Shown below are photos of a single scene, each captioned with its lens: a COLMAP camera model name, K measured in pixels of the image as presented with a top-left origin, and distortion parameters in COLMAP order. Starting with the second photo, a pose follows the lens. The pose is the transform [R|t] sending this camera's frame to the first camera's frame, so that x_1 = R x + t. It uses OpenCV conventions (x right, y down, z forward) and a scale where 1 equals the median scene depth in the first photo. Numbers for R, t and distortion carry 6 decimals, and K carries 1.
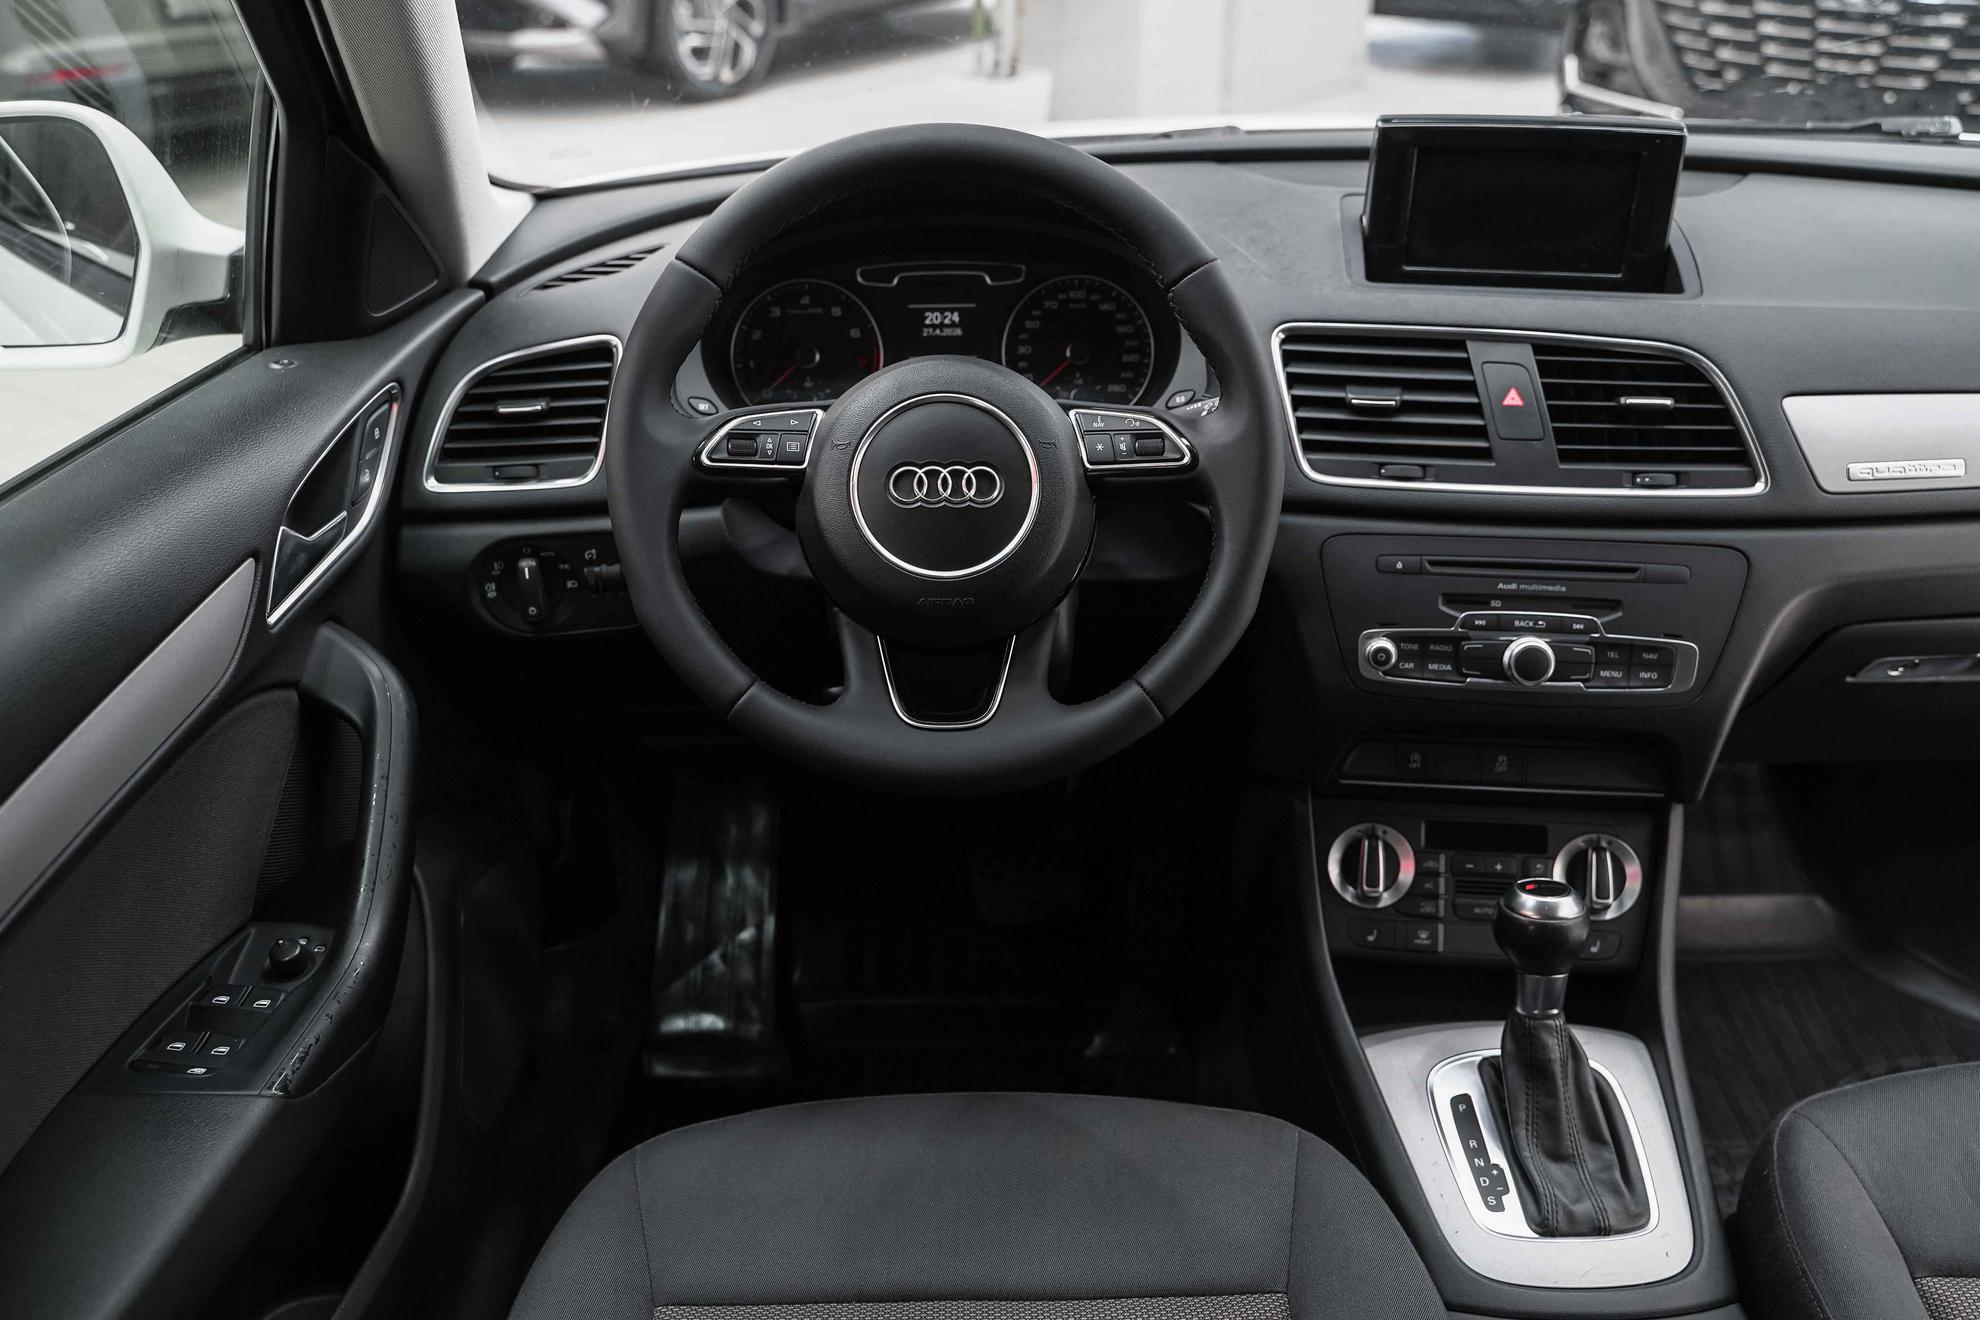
lens RADIAL K [[1632.4, 0, 990.0], [0, 1632.4, 660.0], [0, 0, 1]] dist [-0.006418, 0.000855]
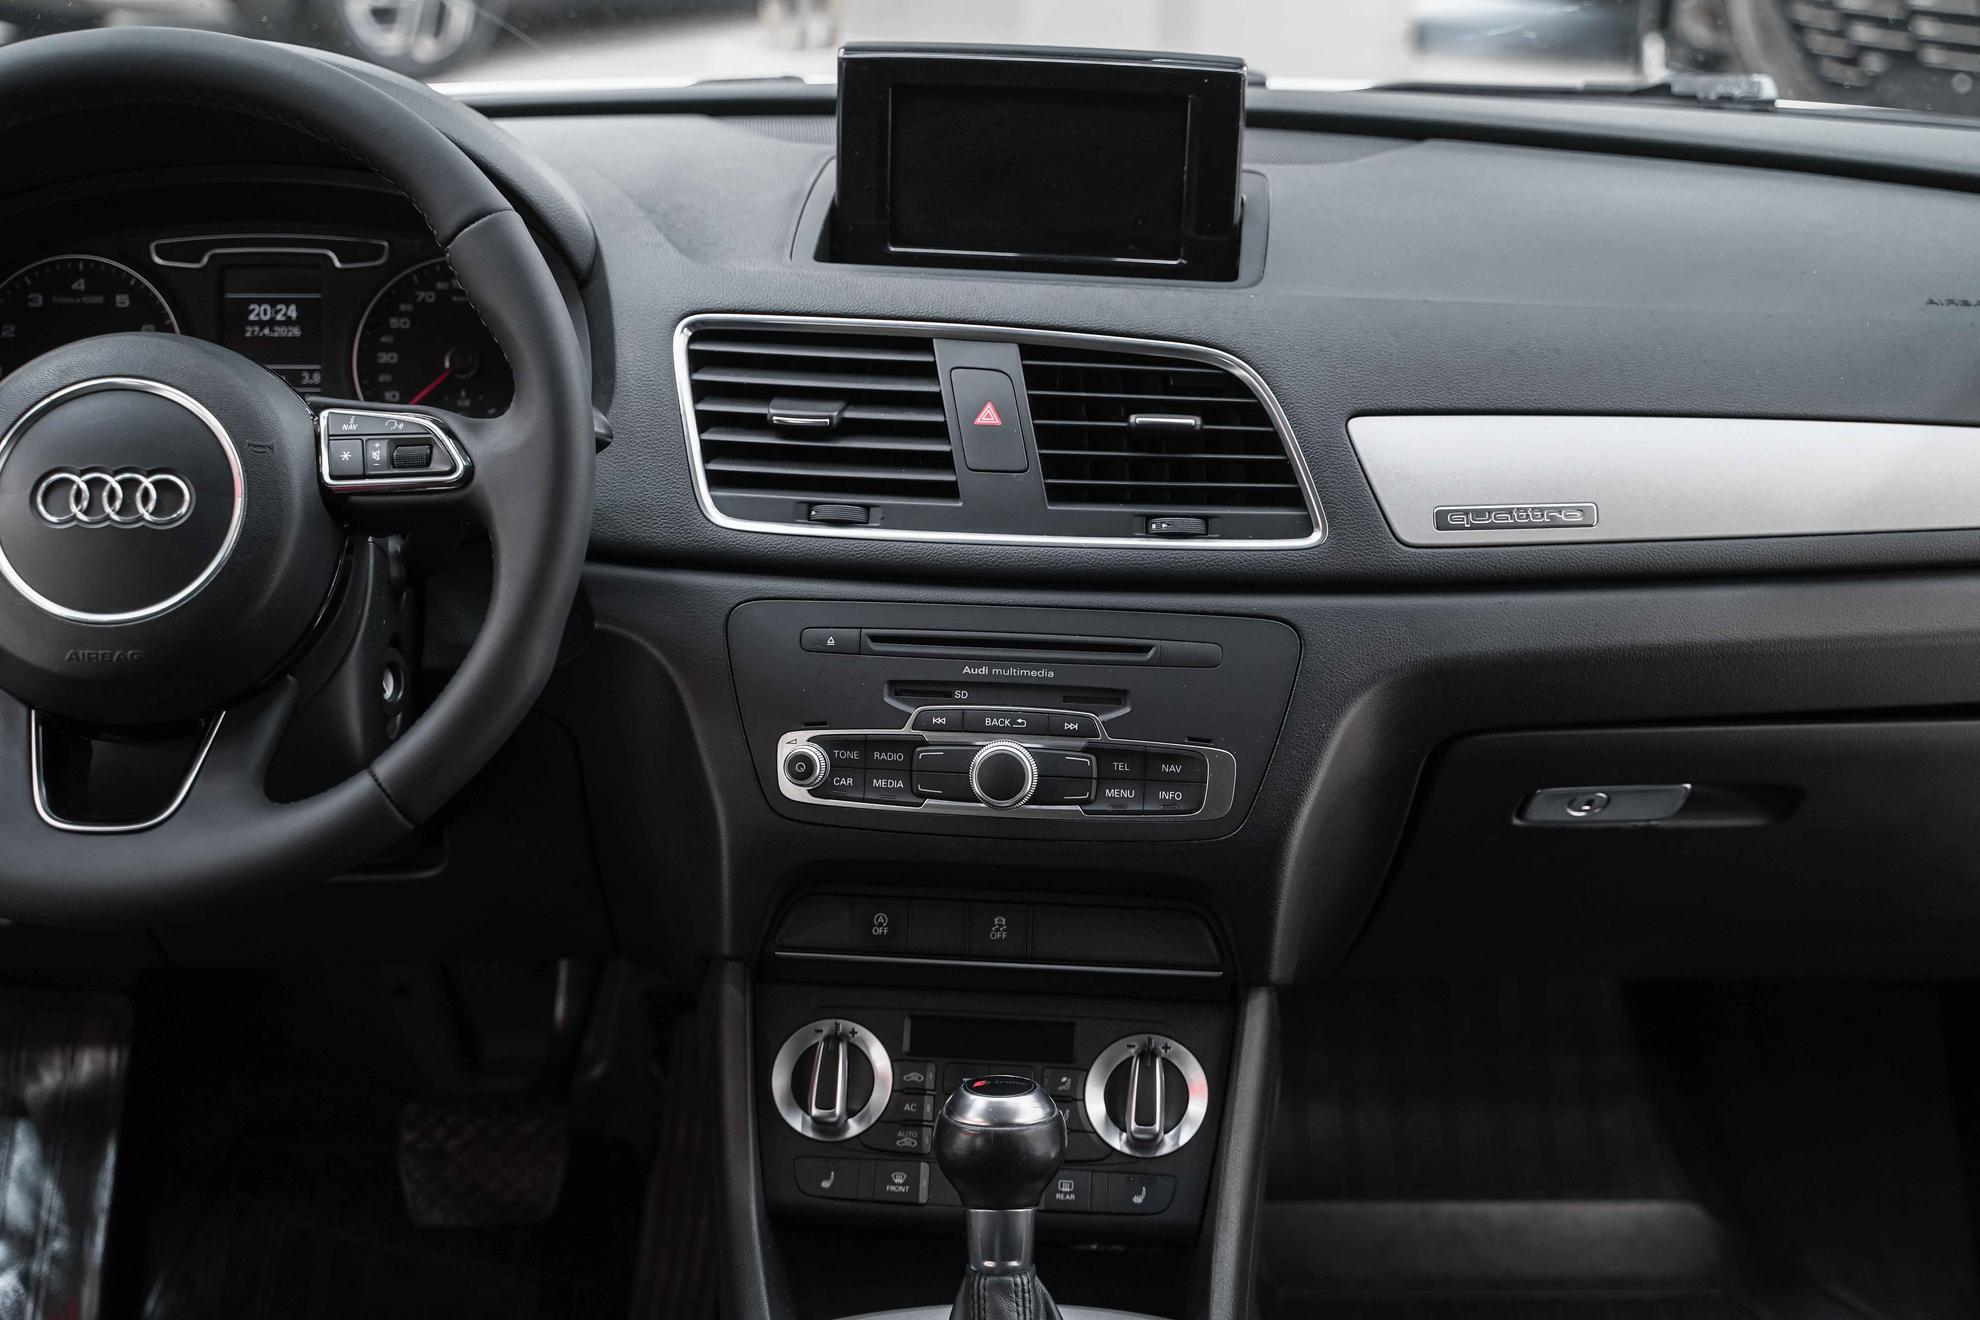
lens RADIAL K [[2644.3, 0, 990.0], [0, 2644.3, 660.0], [0, 0, 1]] dist [0.007055, -0.005958]
pose [[0.999518, 0.010918, 0.029062, 0.287224], [-0.007223, 0.992214, -0.124333, 0.094811], [-0.030193, 0.124064, 0.991815, -0.159626]]
